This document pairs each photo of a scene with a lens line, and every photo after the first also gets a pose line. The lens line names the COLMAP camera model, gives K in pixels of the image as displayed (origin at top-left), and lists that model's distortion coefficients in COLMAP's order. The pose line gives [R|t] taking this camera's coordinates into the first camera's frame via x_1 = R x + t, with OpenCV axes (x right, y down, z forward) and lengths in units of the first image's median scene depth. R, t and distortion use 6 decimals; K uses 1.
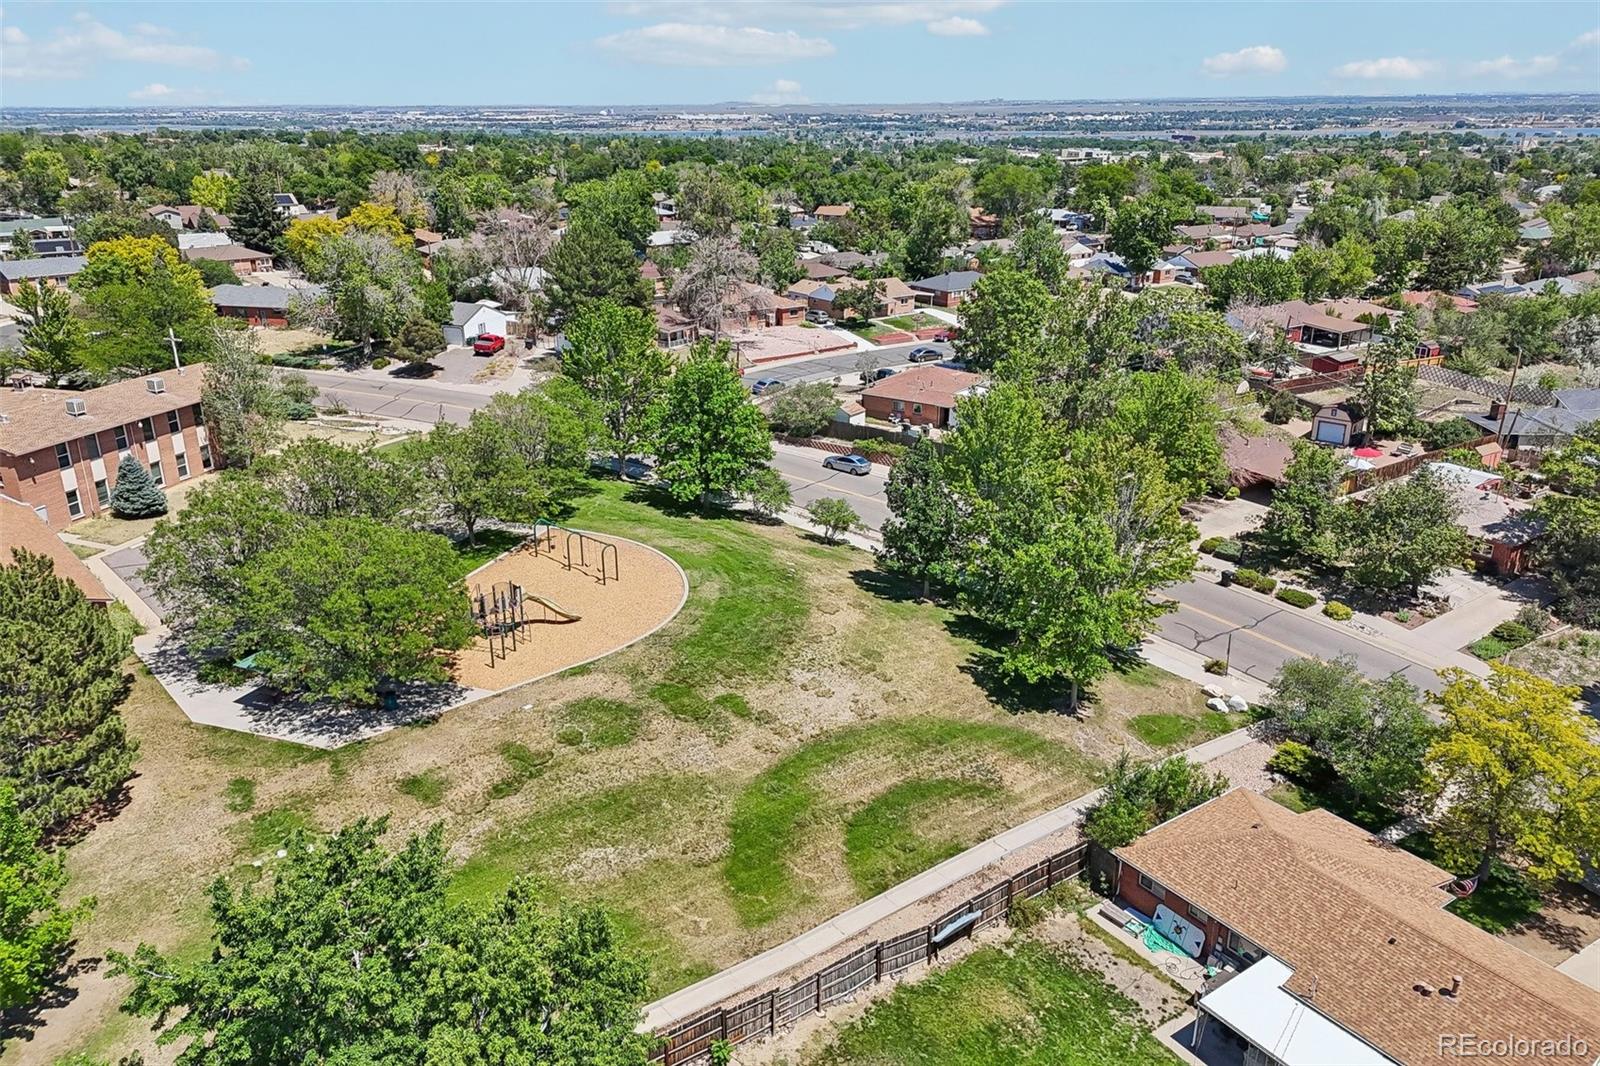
lens RADIAL K [[1155.3, 0, 807.2], [0, 1155.3, 532.1], [0, 0, 1]] dist [0.047985, -0.013897]
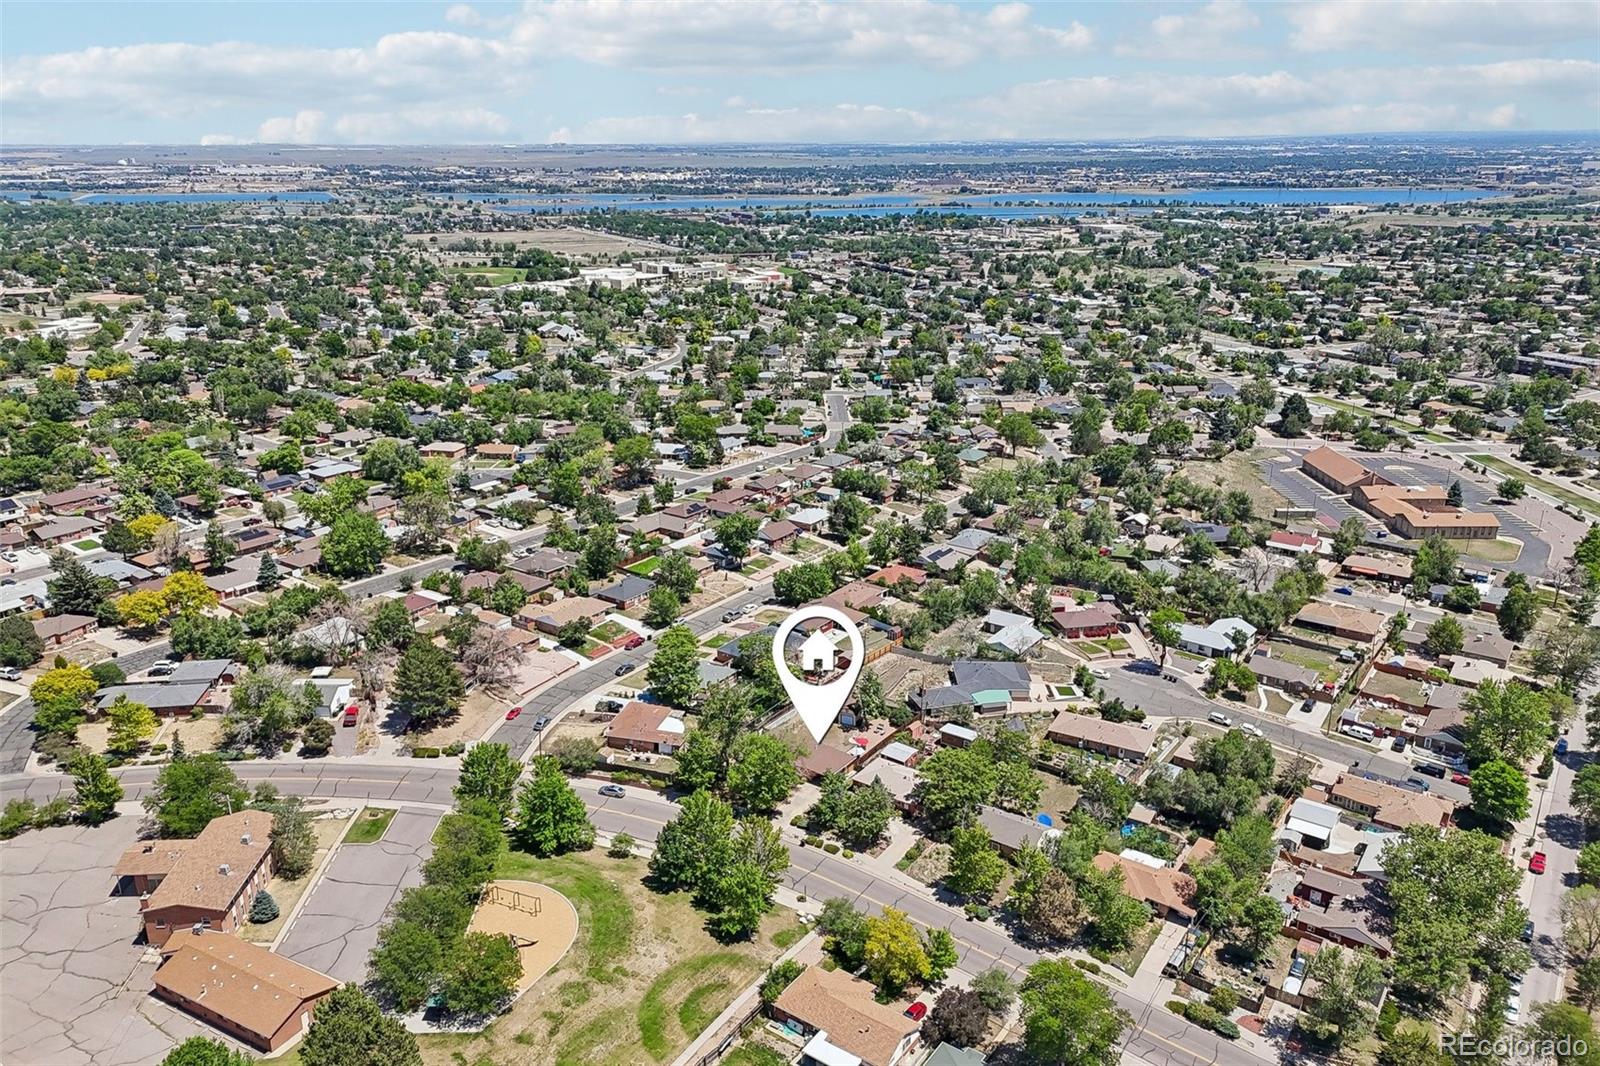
lens RADIAL K [[1155.3, 0, 796.0], [0, 1155.3, 538.1], [0, 0, 1]] dist [0.047985, -0.013897]
pose [[0.941794, -0.107346, 0.318591, -0.381236], [0.114187, 0.993455, -0.002815, -0.682157], [-0.316204, 0.039031, 0.947888, -1.439921]]
